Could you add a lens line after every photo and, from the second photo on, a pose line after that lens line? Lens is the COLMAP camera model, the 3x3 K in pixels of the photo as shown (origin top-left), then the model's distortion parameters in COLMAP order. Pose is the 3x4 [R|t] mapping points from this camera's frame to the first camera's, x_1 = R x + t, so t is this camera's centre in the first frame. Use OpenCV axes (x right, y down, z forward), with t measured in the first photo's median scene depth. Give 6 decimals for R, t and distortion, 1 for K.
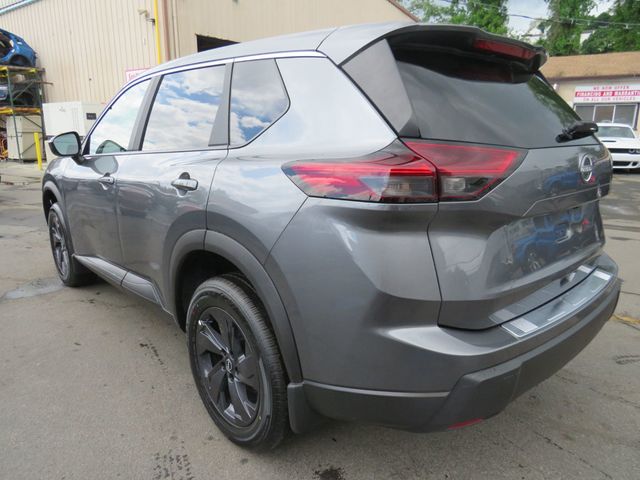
lens RADIAL K [[461.1, 0, 313.8], [0, 461.1, 241.6], [0, 0, 1]] dist [-0.035604, 0.003991]
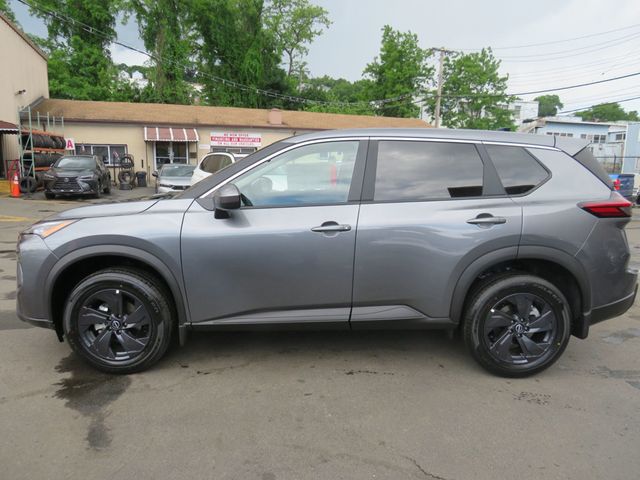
lens RADIAL K [[461.1, 0, 313.8], [0, 461.1, 241.6], [0, 0, 1]] dist [-0.035604, 0.003991]
pose [[0.656809, -0.111839, 0.745717, -1.876038], [0.168337, 0.985729, -0.000432, -0.158419], [-0.735027, 0.125816, 0.666263, 0.425840]]
